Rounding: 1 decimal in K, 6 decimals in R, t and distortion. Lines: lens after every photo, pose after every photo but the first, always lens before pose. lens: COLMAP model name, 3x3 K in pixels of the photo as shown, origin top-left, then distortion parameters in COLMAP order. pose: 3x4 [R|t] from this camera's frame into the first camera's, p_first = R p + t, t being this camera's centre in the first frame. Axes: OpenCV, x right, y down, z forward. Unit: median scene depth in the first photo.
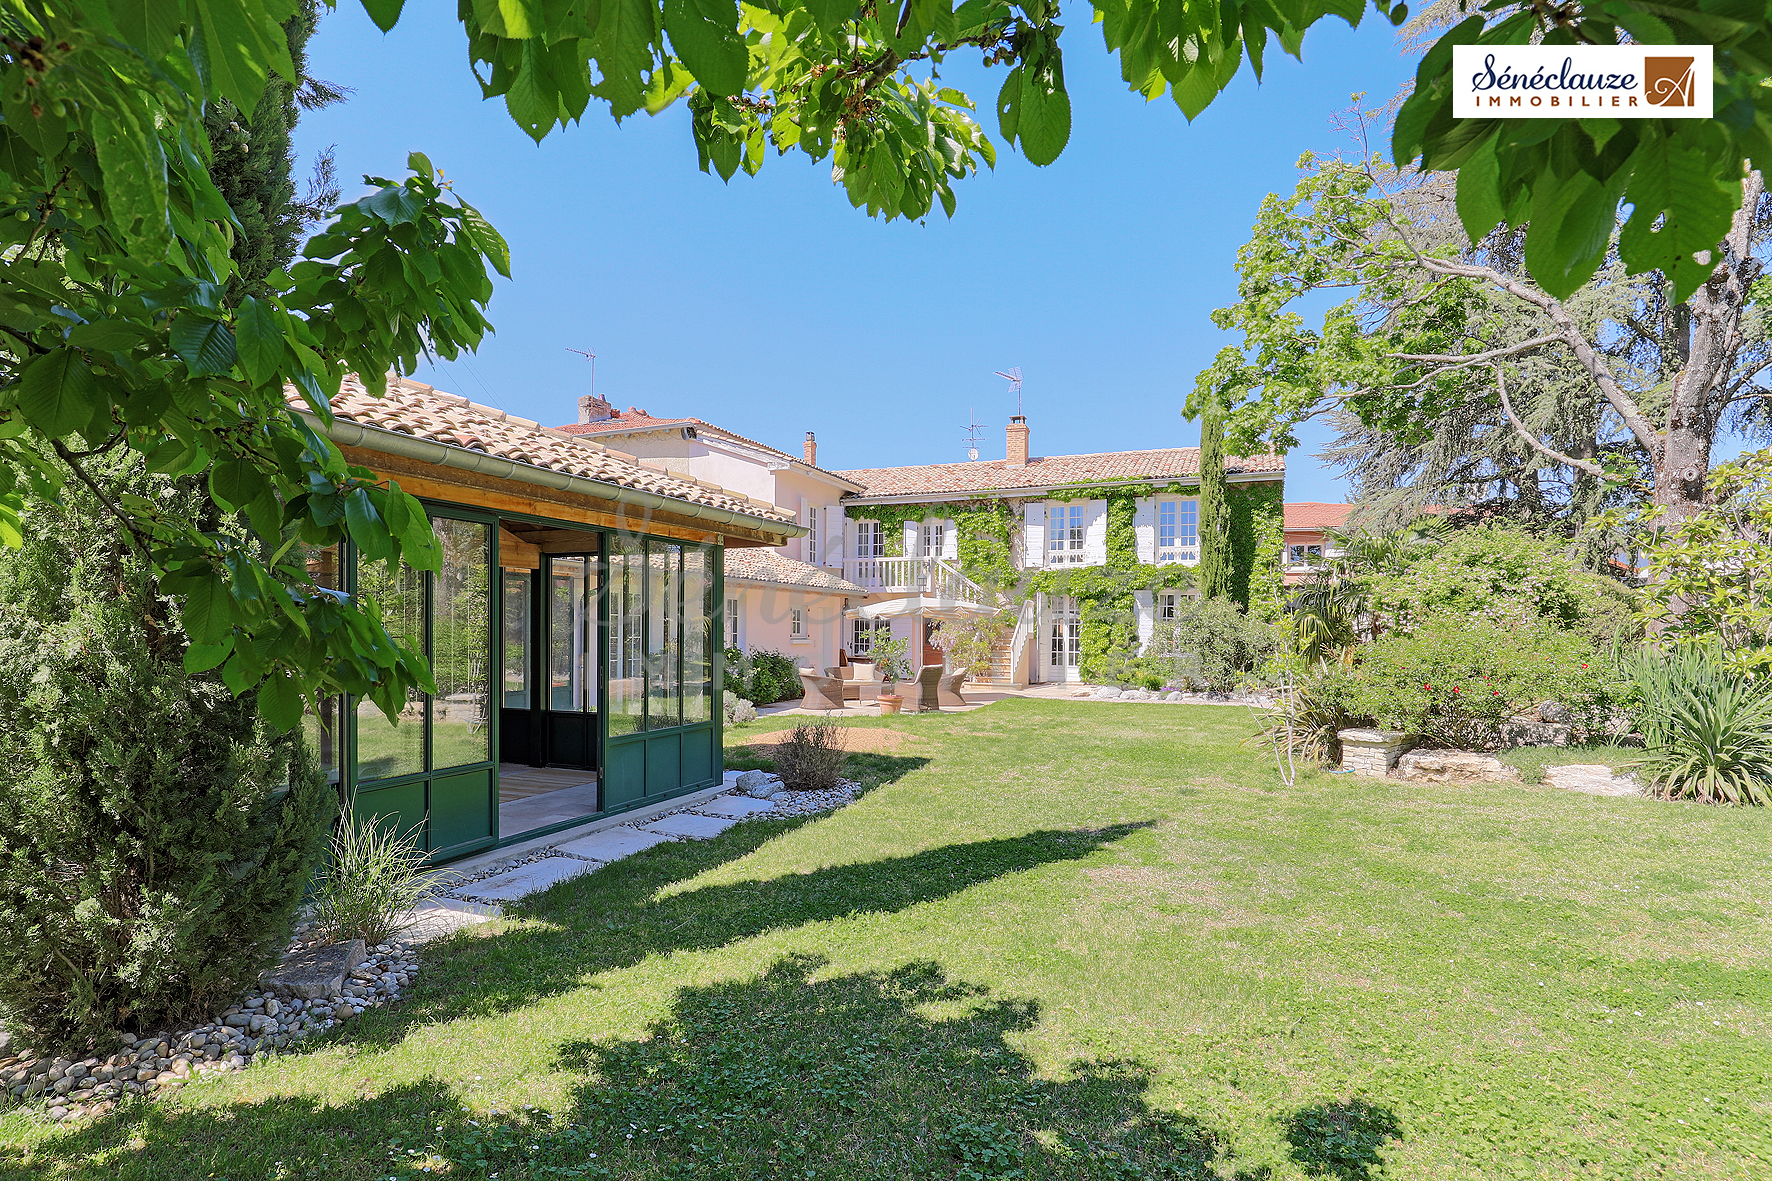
lens RADIAL K [[890.0, 0, 886.0], [0, 890.0, 632.9], [0, 0, 1]] dist [-0.001594, -0.000279]
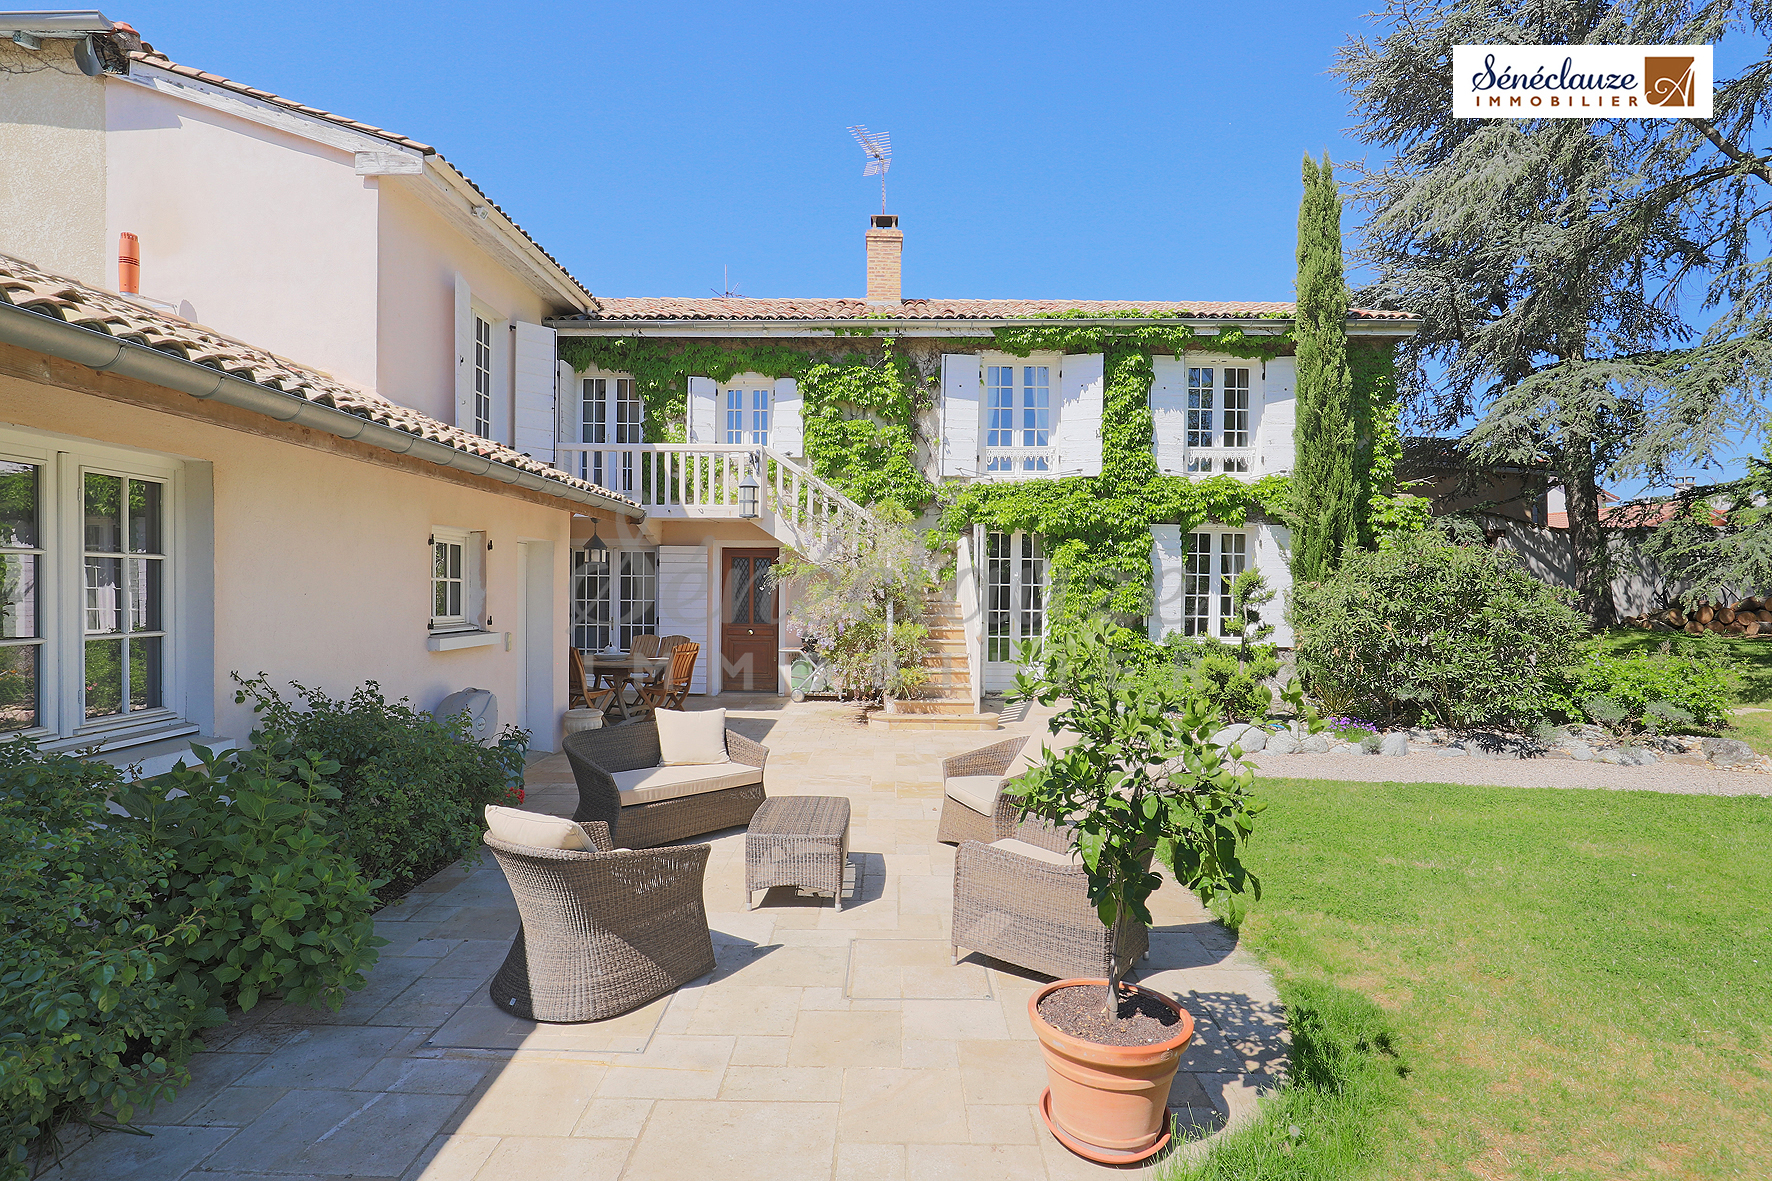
lens RADIAL K [[835.0, 0, 912.2], [0, 835.0, 588.3], [0, 0, 1]] dist [-0.000738, 0.000139]
pose [[0.910753, 0.000331, 0.412951, -0.063100], [0.000029, 1.000000, -0.000865, -0.007663], [-0.412952, 0.000800, 0.910753, 0.568484]]
